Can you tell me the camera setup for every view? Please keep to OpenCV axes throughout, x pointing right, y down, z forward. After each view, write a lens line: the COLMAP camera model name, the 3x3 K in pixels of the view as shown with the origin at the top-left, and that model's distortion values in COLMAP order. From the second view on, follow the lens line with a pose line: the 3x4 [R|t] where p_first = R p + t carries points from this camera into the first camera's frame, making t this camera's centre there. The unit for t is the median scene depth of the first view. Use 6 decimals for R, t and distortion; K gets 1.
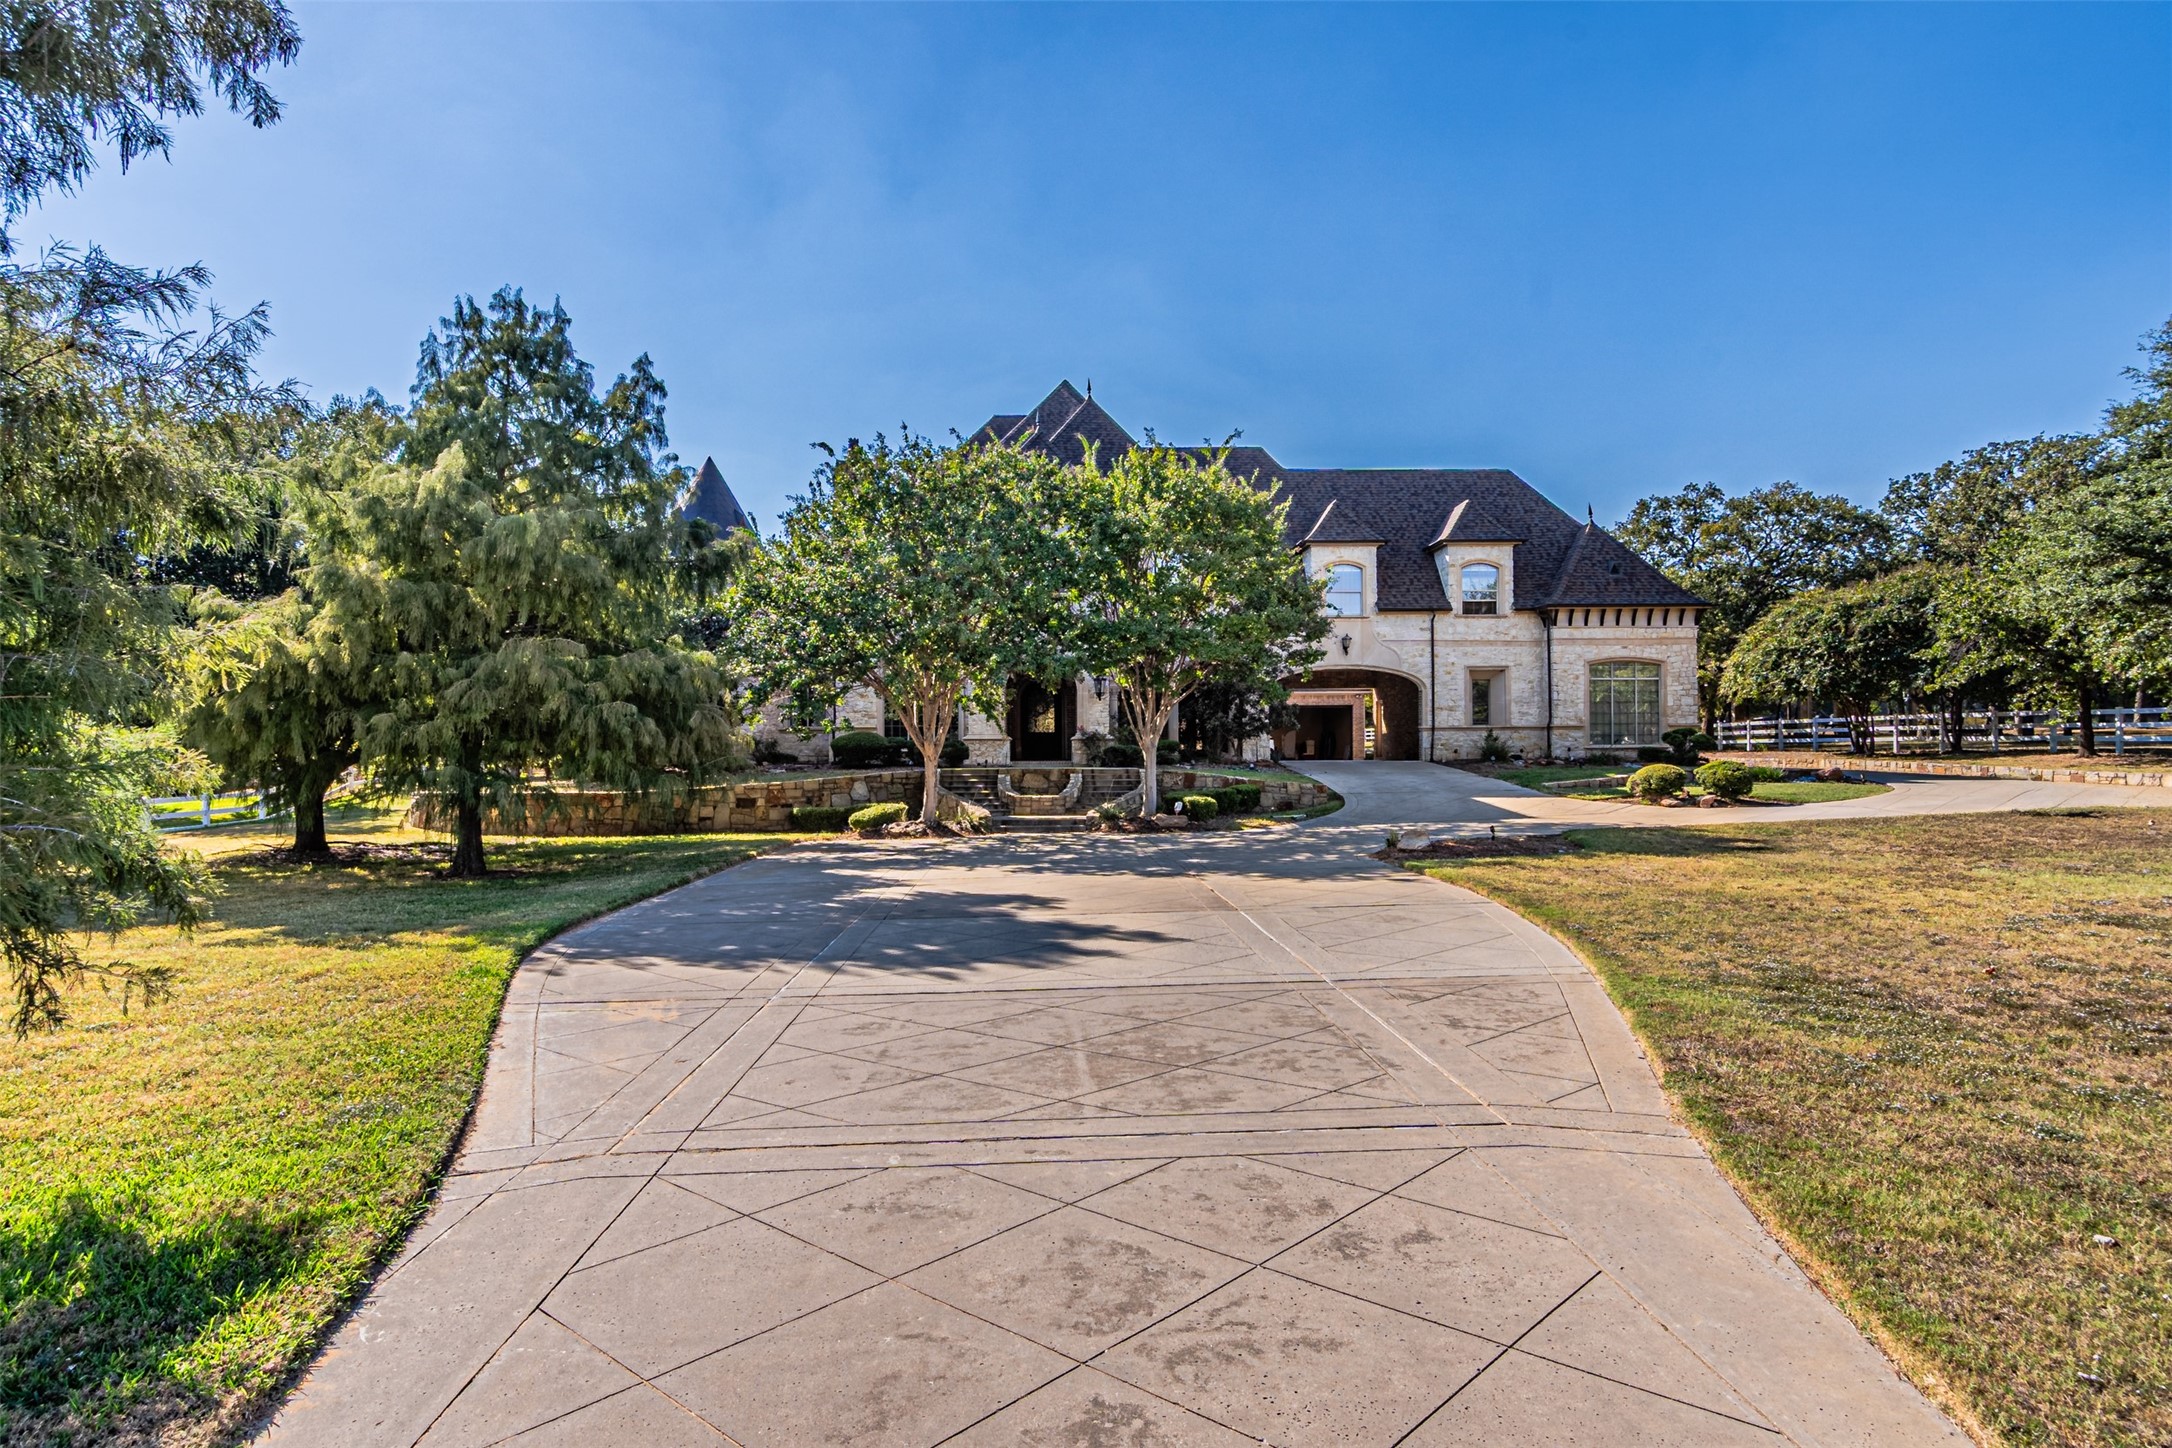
lens RADIAL K [[1240.0, 0, 1085.6], [0, 1240.0, 733.9], [0, 0, 1]] dist [0.008518, 0.000963]
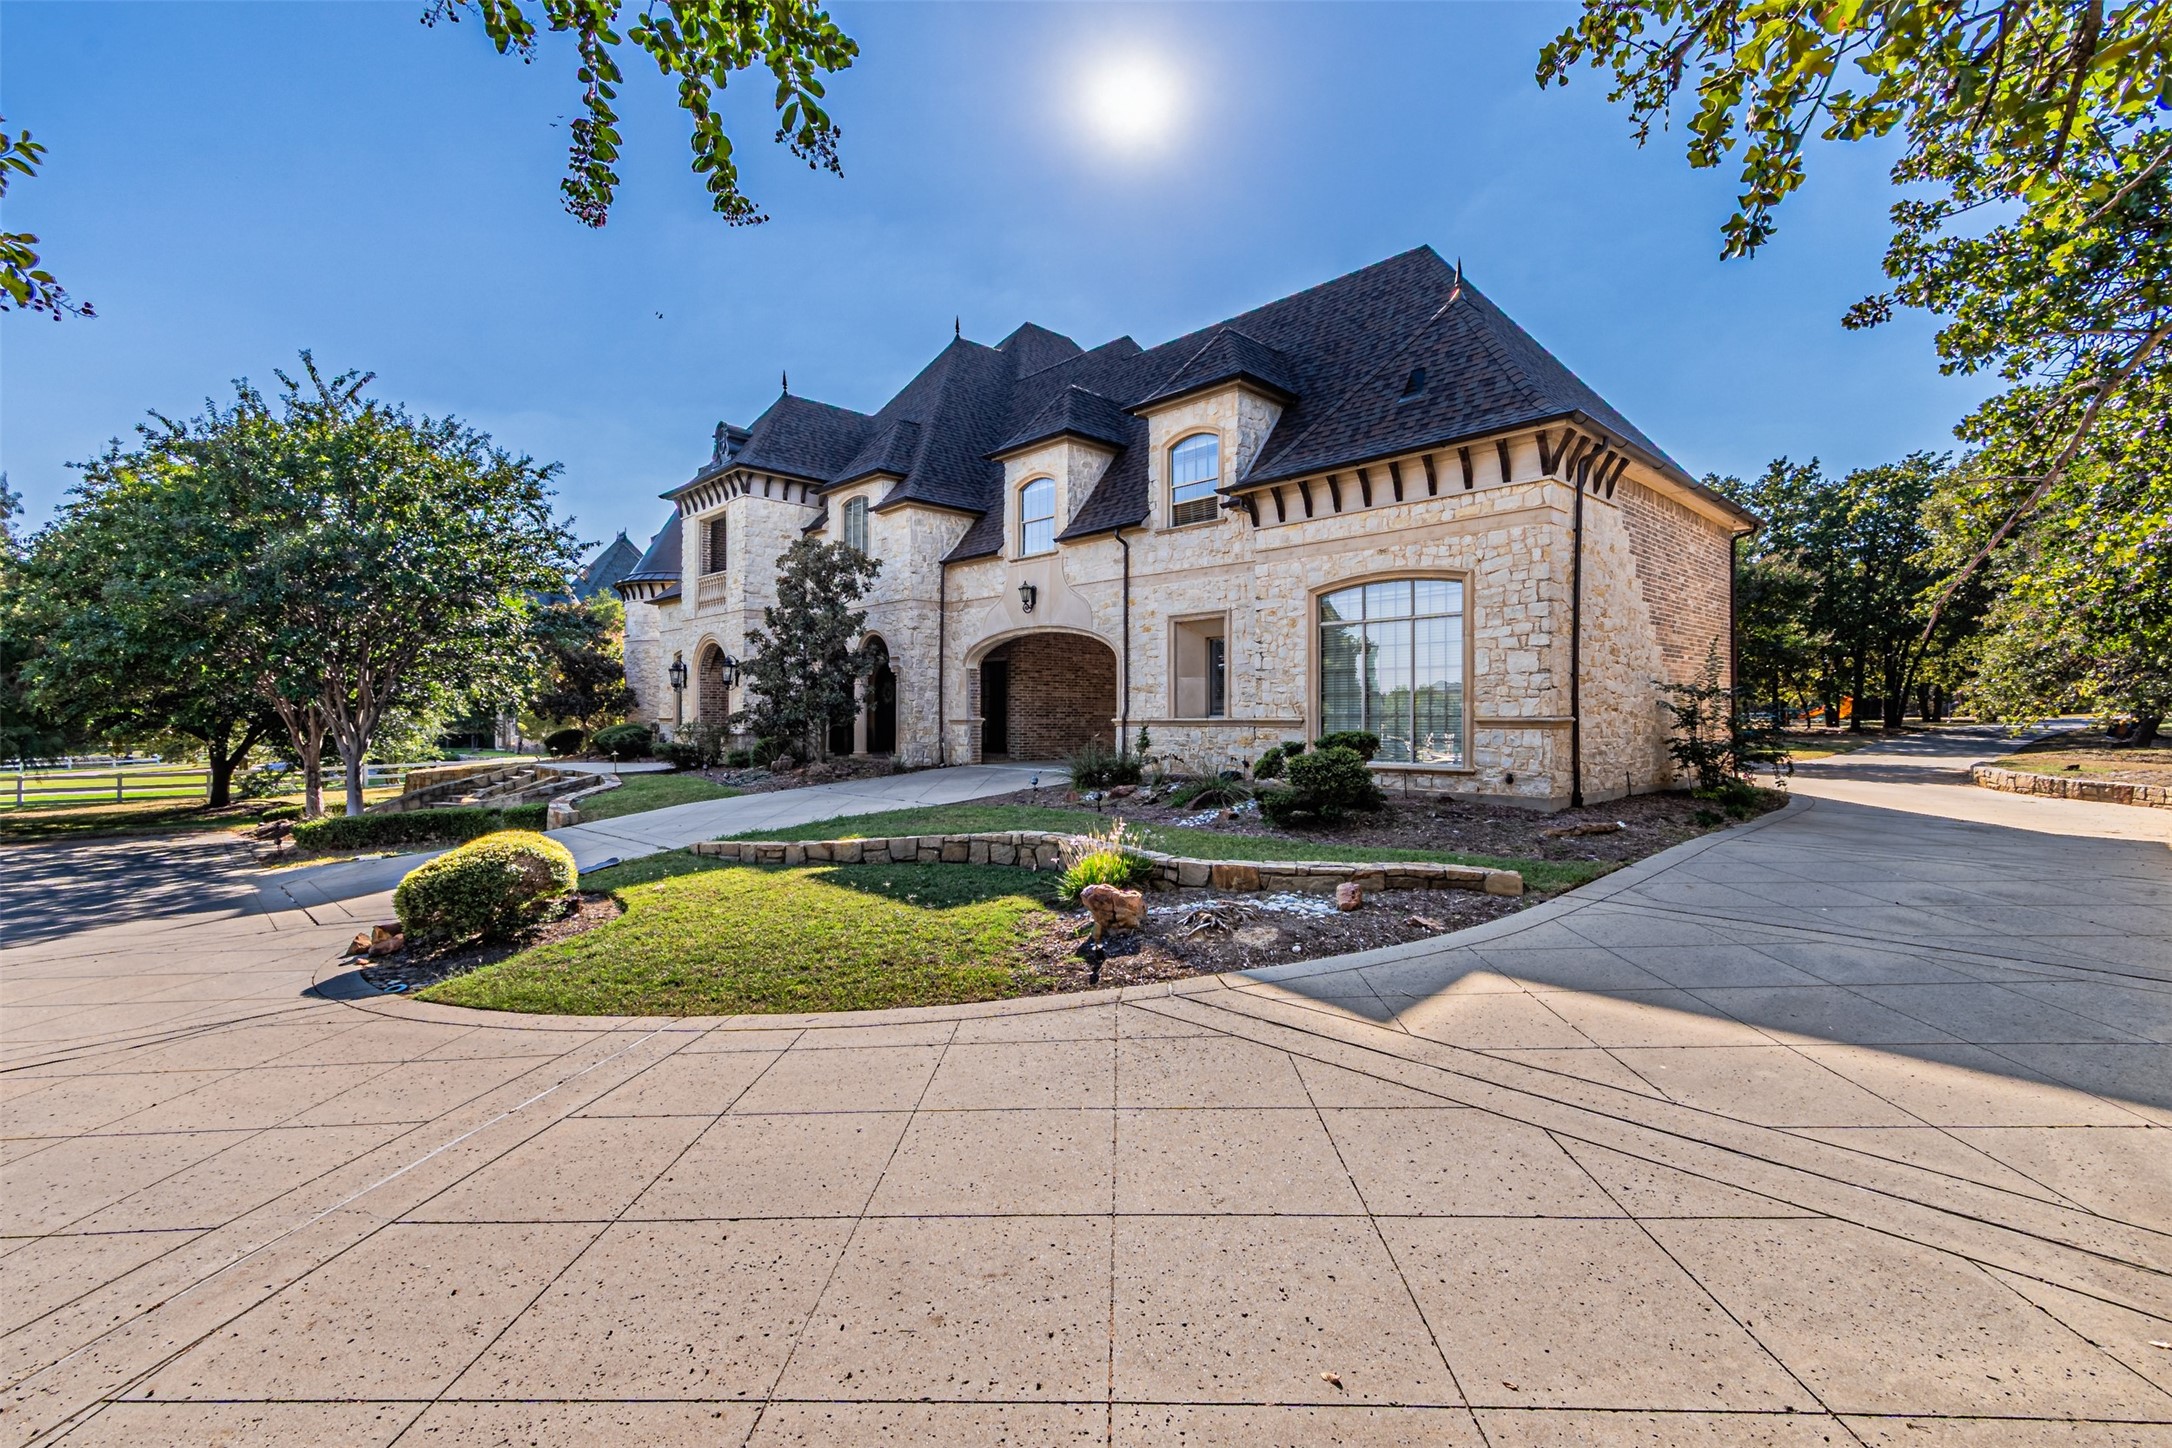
lens RADIAL K [[936.8, 0, 1107.6], [0, 936.8, 716.5], [0, 0, 1]] dist [0.004112, 0.000060]
pose [[0.670413, 0.008471, -0.741940, 0.766098], [0.010522, 0.999726, 0.020921, -0.021046], [0.741914, -0.021833, 0.670140, 0.850302]]
